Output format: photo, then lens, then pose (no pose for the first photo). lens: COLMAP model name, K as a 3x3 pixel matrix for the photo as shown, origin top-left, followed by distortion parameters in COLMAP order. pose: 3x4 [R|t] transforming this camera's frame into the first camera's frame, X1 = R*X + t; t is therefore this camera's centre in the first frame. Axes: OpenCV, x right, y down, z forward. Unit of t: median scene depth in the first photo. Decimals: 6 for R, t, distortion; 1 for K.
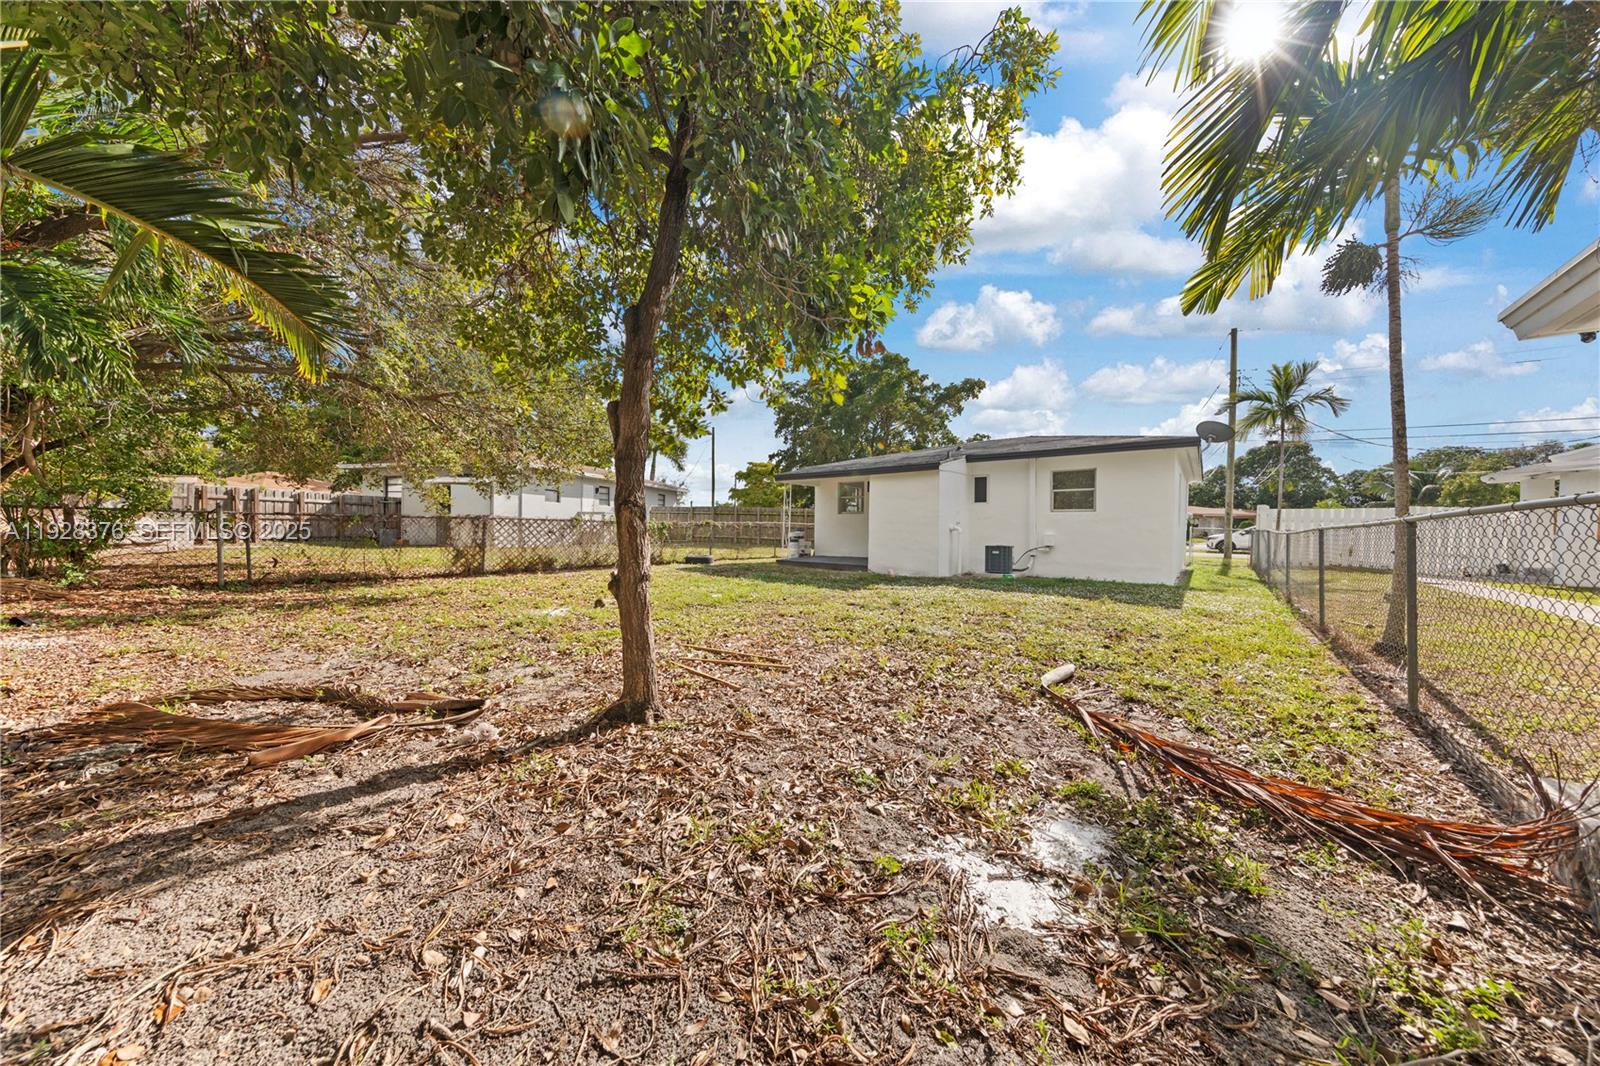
lens RADIAL K [[507.3, 0, 797.8], [0, 507.3, 521.5], [0, 0, 1]] dist [0.009035, -0.000107]
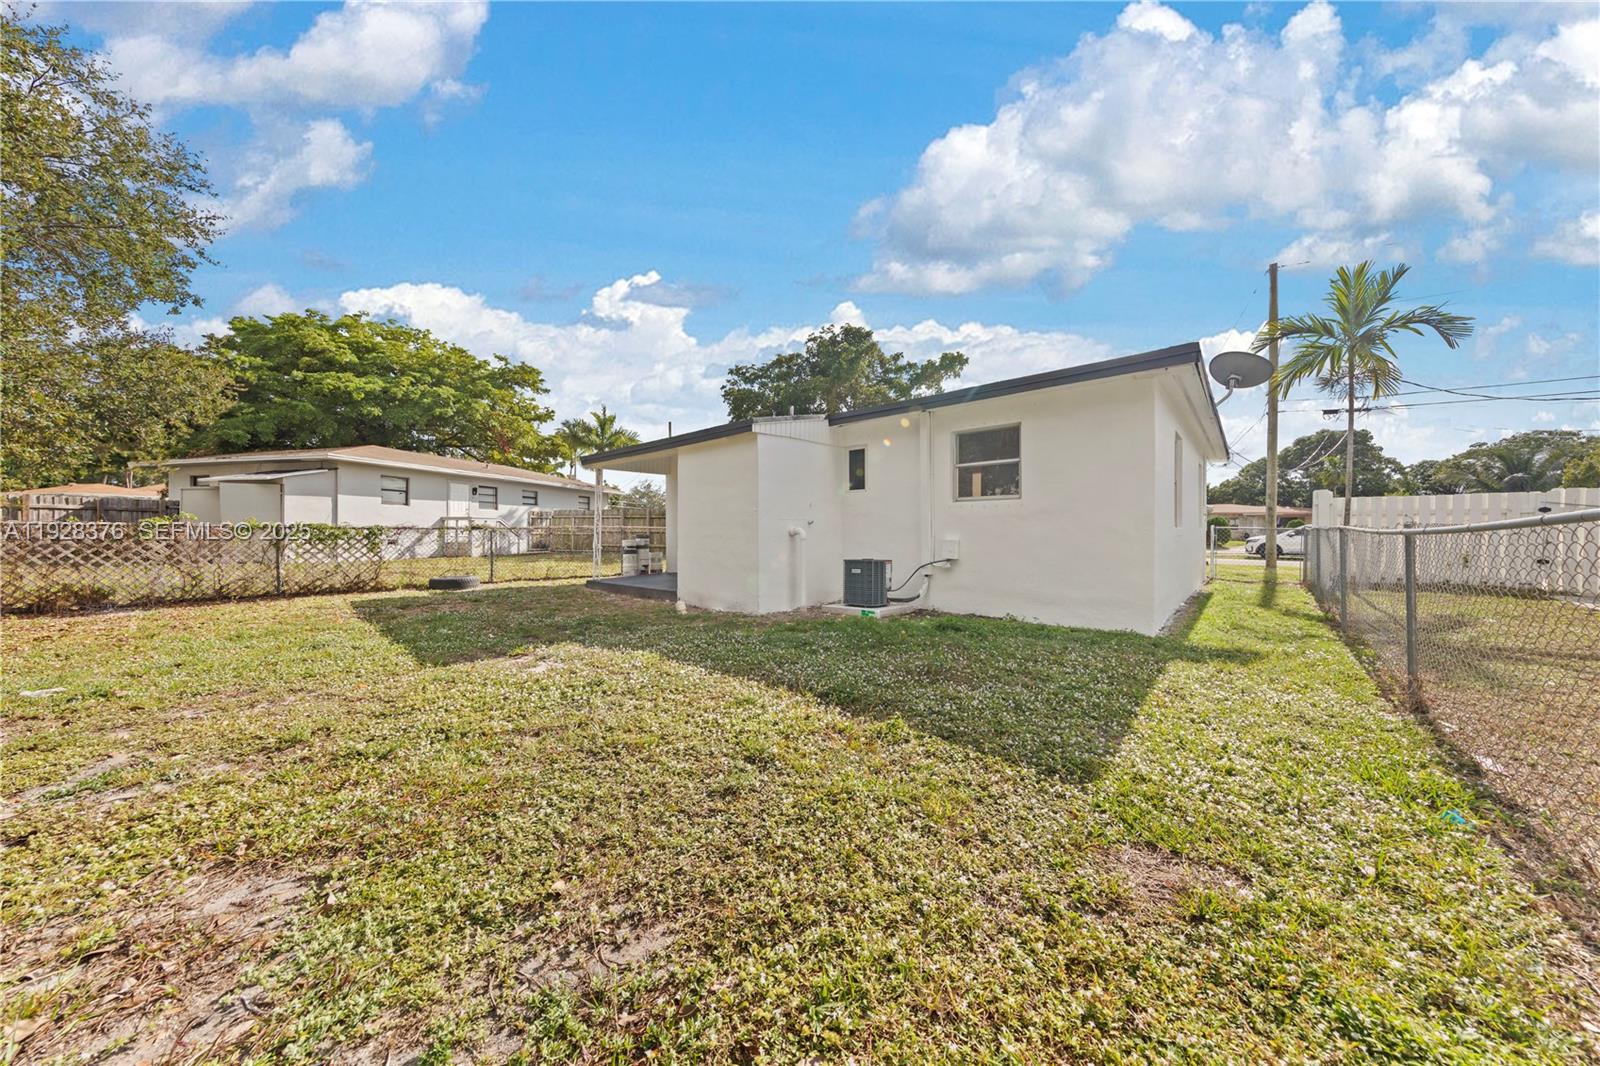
lens RADIAL K [[514.9, 0, 795.9], [0, 514.9, 523.6], [0, 0, 1]] dist [0.007650, 0.000023]
pose [[0.998904, -0.012233, -0.045177, 0.231571], [0.011866, 0.999894, -0.008380, 0.006527], [0.045275, 0.007834, 0.998944, 0.266335]]
